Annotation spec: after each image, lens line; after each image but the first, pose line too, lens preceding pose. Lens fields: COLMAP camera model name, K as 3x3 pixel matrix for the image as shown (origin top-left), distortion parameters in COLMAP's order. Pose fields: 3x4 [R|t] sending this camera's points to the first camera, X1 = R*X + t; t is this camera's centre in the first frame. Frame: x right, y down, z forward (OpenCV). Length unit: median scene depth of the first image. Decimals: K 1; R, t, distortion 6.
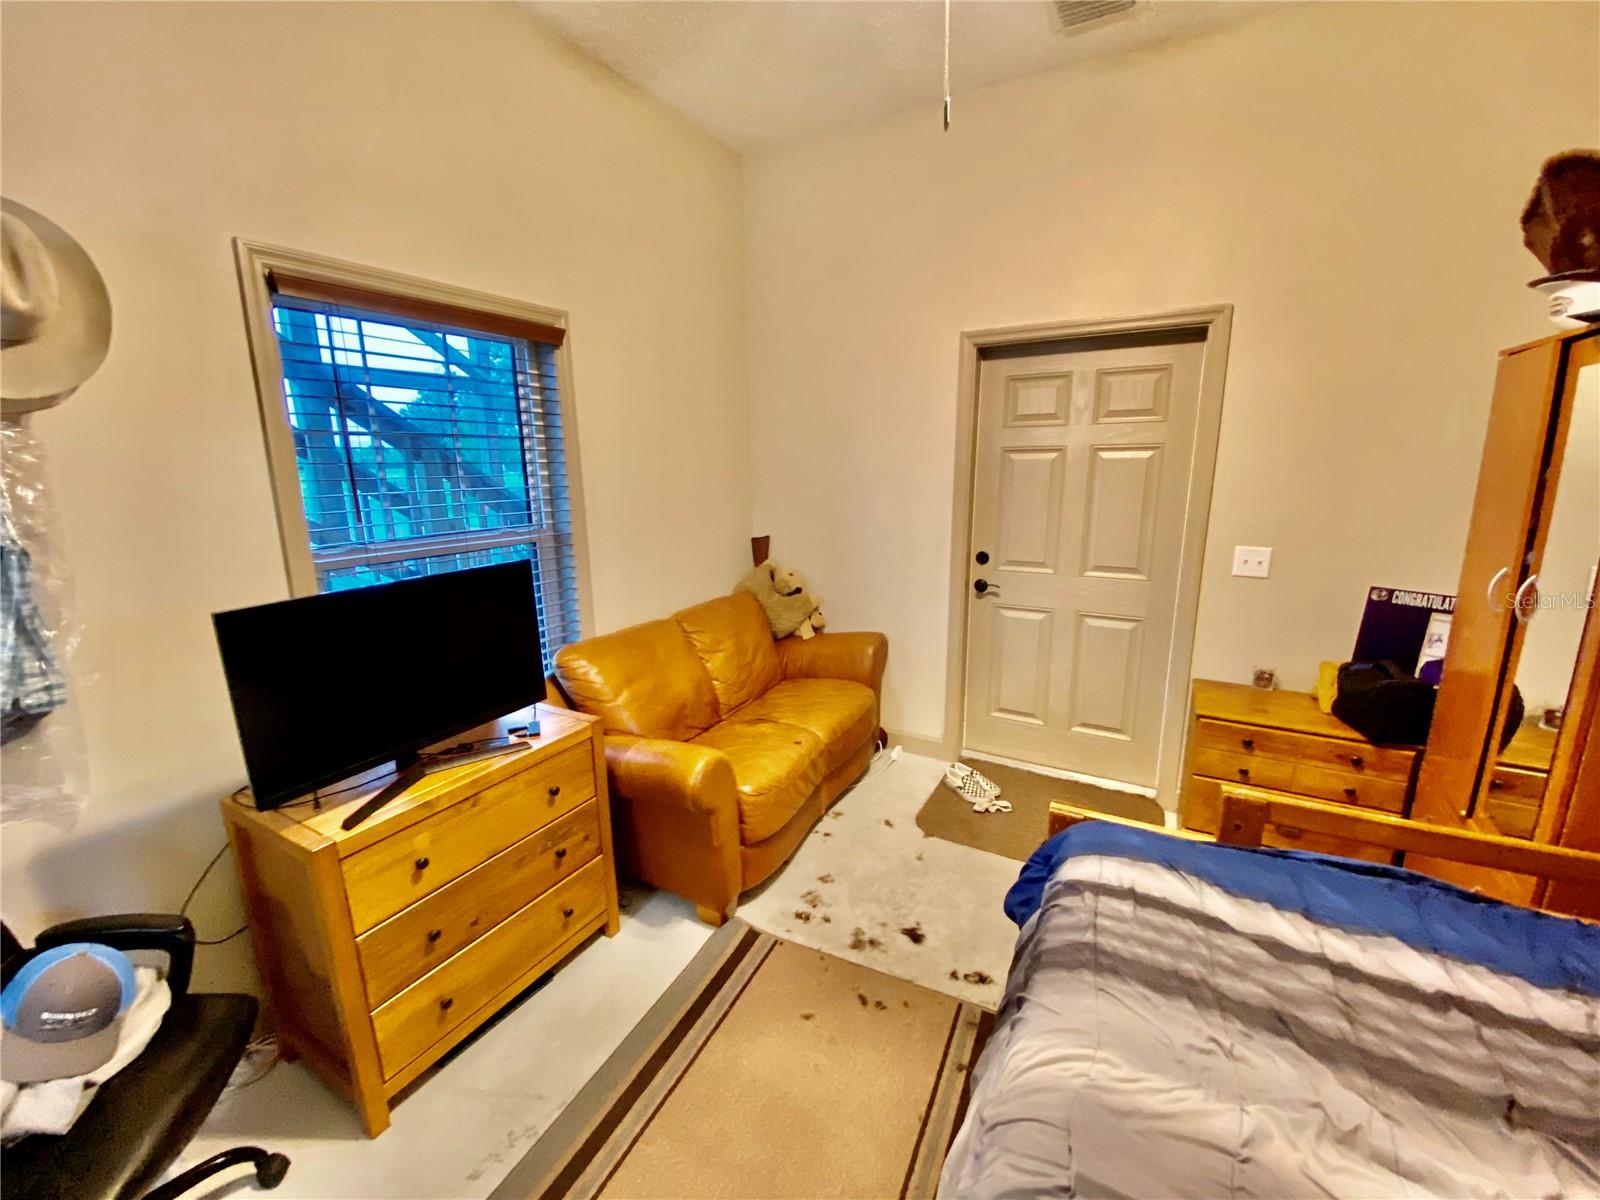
lens RADIAL K [[650.9, 0, 795.2], [0, 650.9, 597.1], [0, 0, 1]] dist [0.008225, -0.014474]
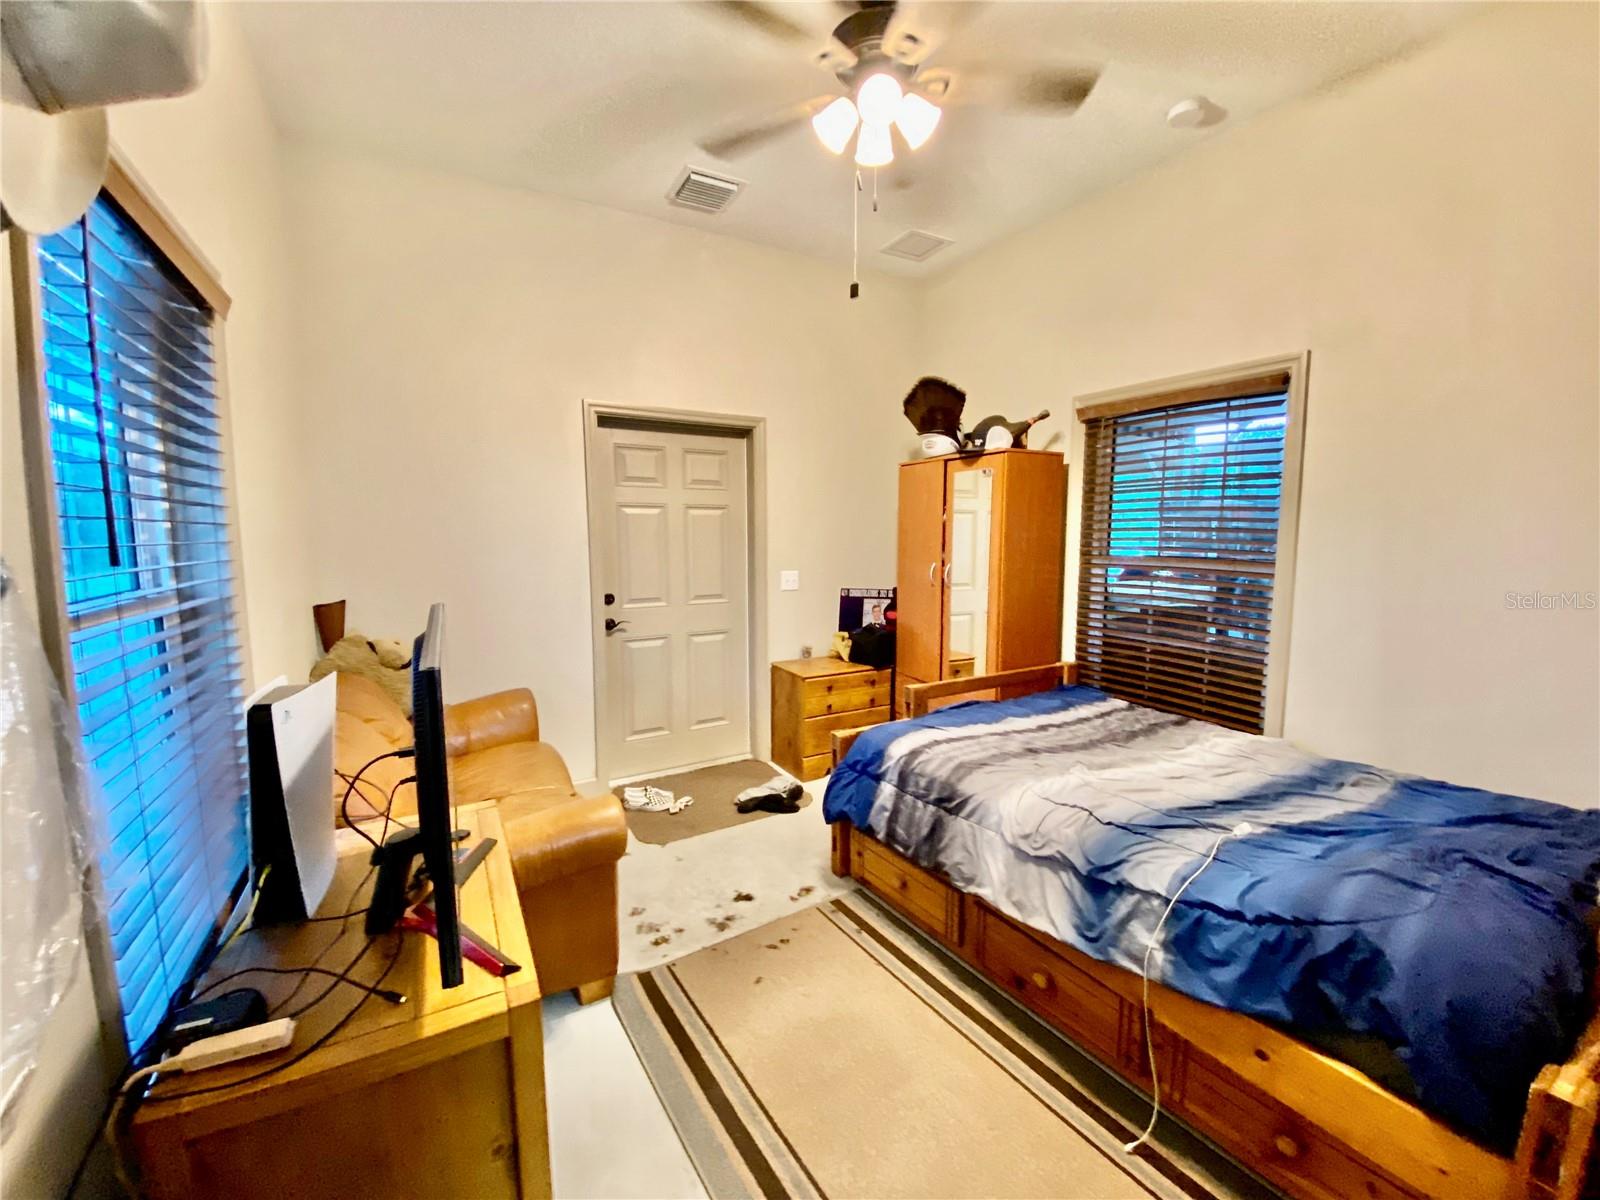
lens RADIAL K [[650.9, 0, 798.7], [0, 650.9, 596.7], [0, 0, 1]] dist [0.008225, -0.014474]
pose [[0.505227, -0.076381, 0.859600, -0.699671], [0.176541, 0.984158, -0.016313, 0.015123], [-0.844736, 0.159997, 0.510708, 0.207853]]
